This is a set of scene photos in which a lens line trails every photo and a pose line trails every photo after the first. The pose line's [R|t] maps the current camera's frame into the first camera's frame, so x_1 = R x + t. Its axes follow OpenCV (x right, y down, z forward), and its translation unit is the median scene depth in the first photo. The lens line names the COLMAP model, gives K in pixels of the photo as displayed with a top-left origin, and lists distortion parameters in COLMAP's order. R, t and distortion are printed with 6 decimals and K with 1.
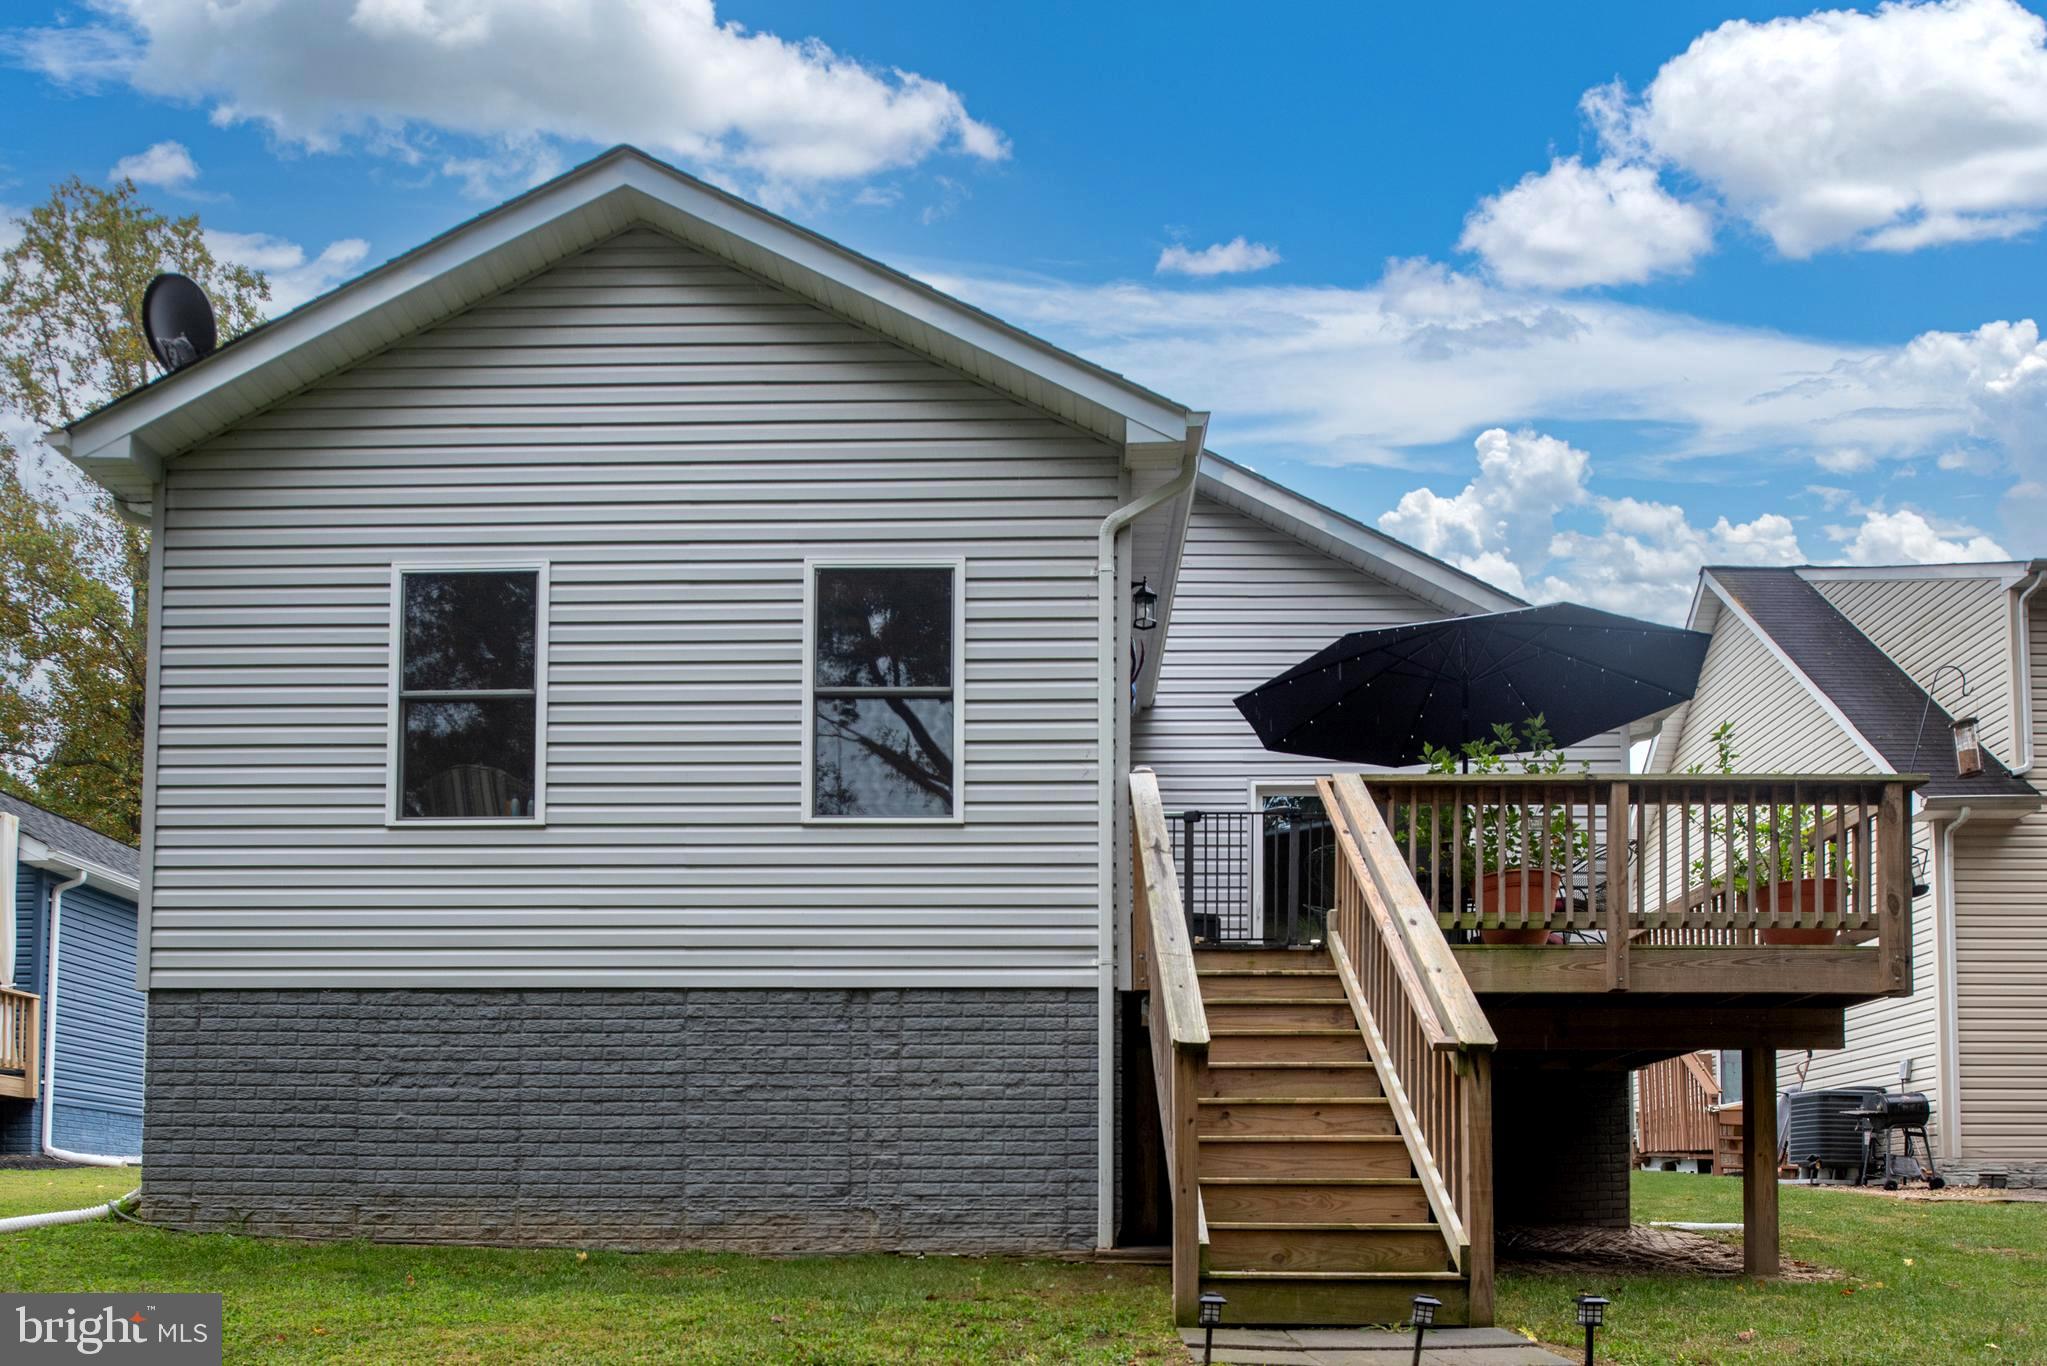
lens RADIAL K [[1410.7, 0, 1022.2], [0, 1410.7, 1022.2], [0, 0, 1]] dist [-0.022668, -0.002124]
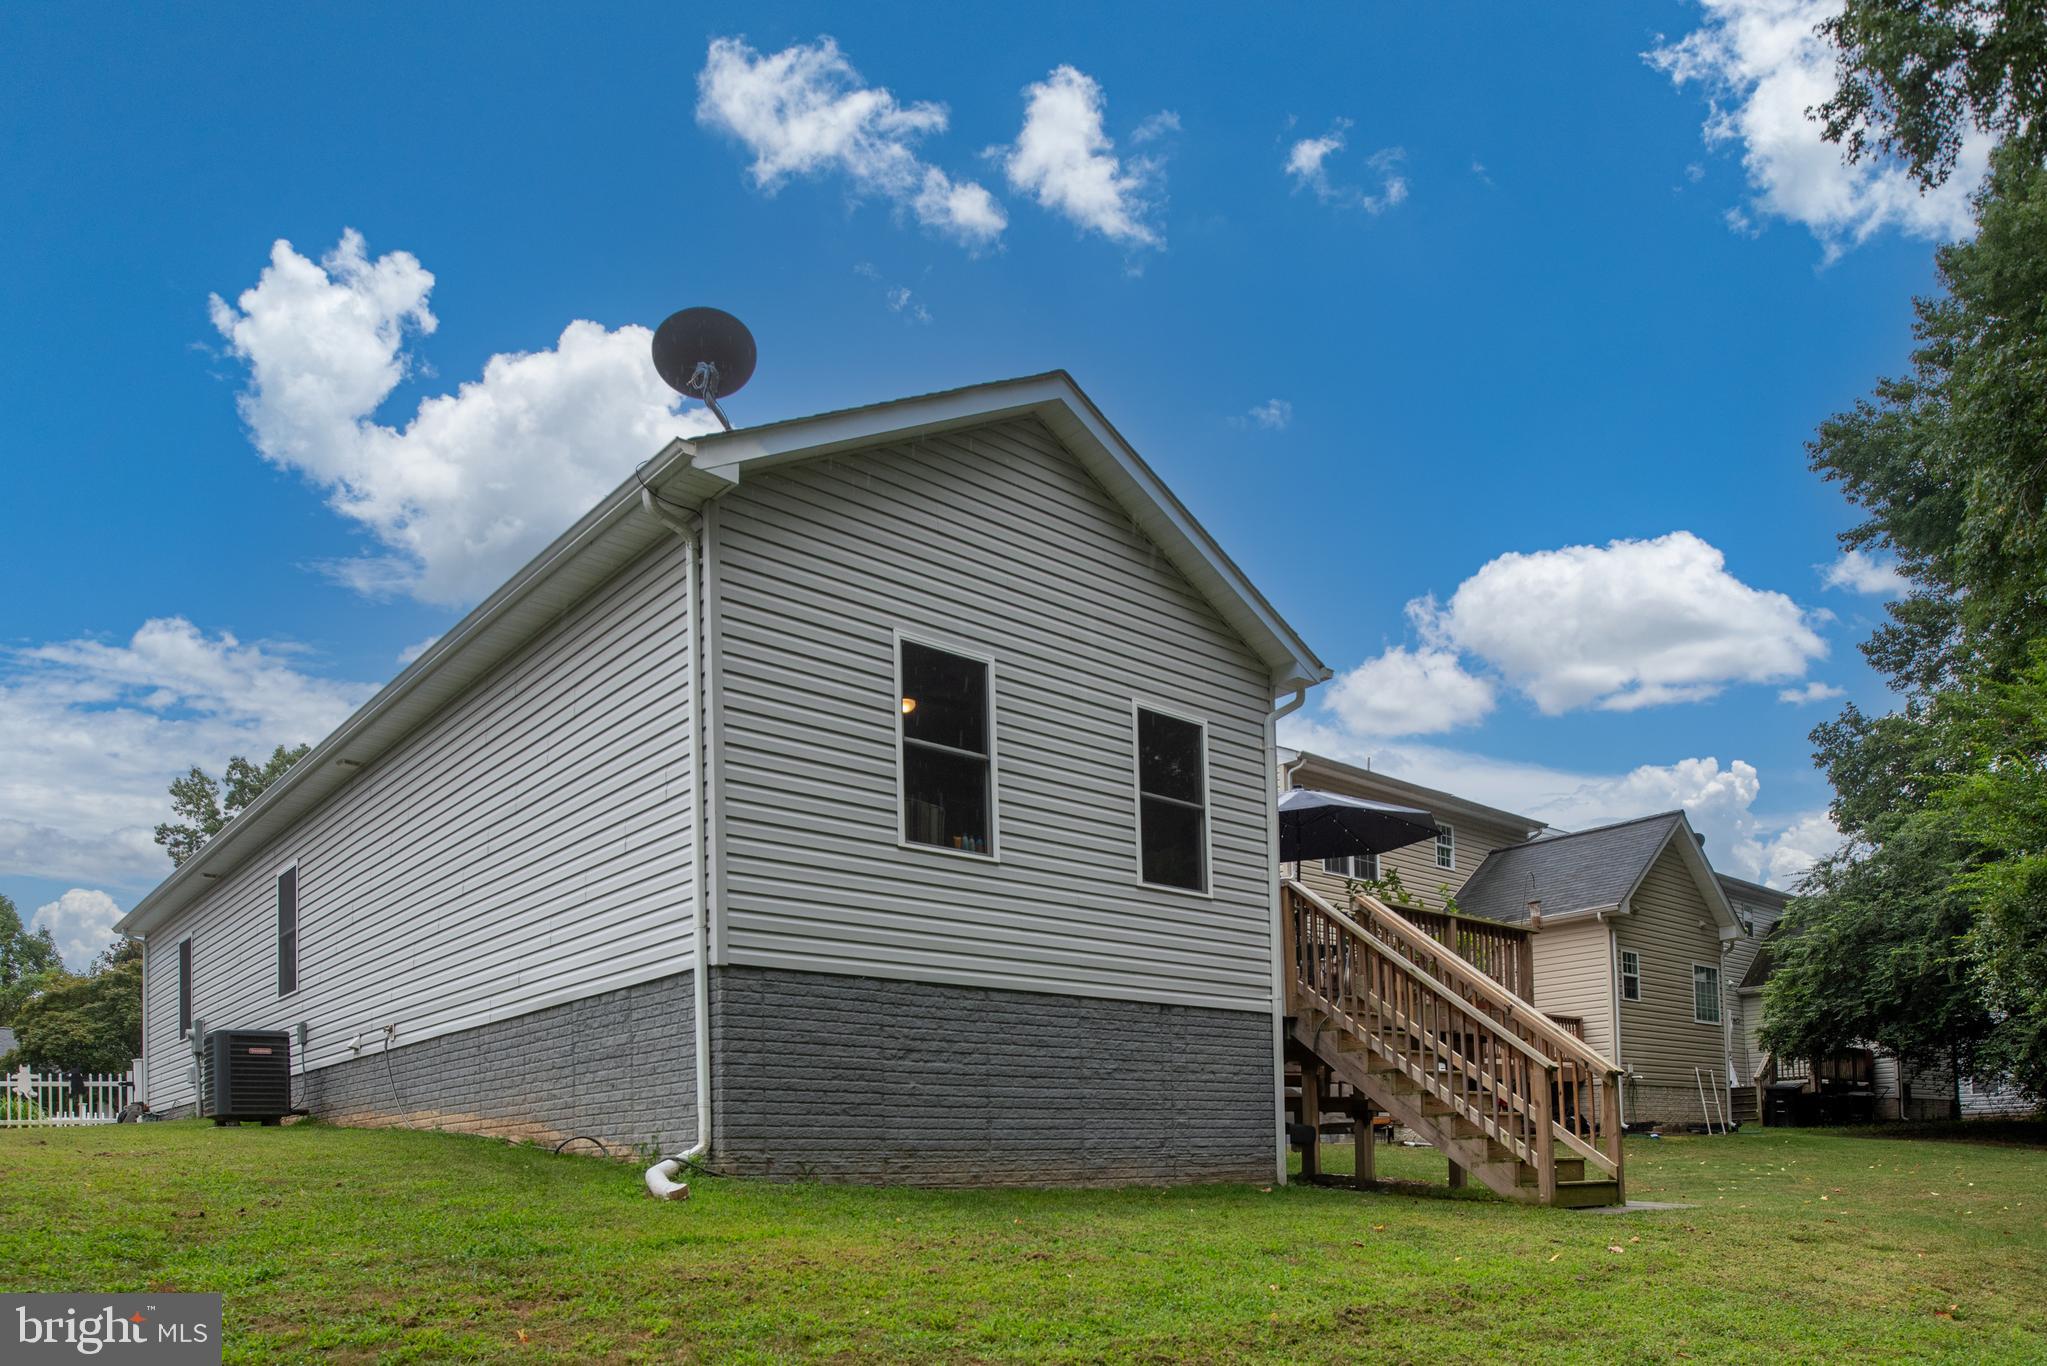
lens RADIAL K [[1407.6, 0, 1020.9], [0, 1407.6, 899.8], [0, 0, 1]] dist [-0.016734, 0.002629]
pose [[0.735637, 0.111178, 0.668189, -1.213400], [-0.074231, 0.993729, -0.083620, 0.001664], [-0.673296, 0.011914, 0.739277, 0.021351]]
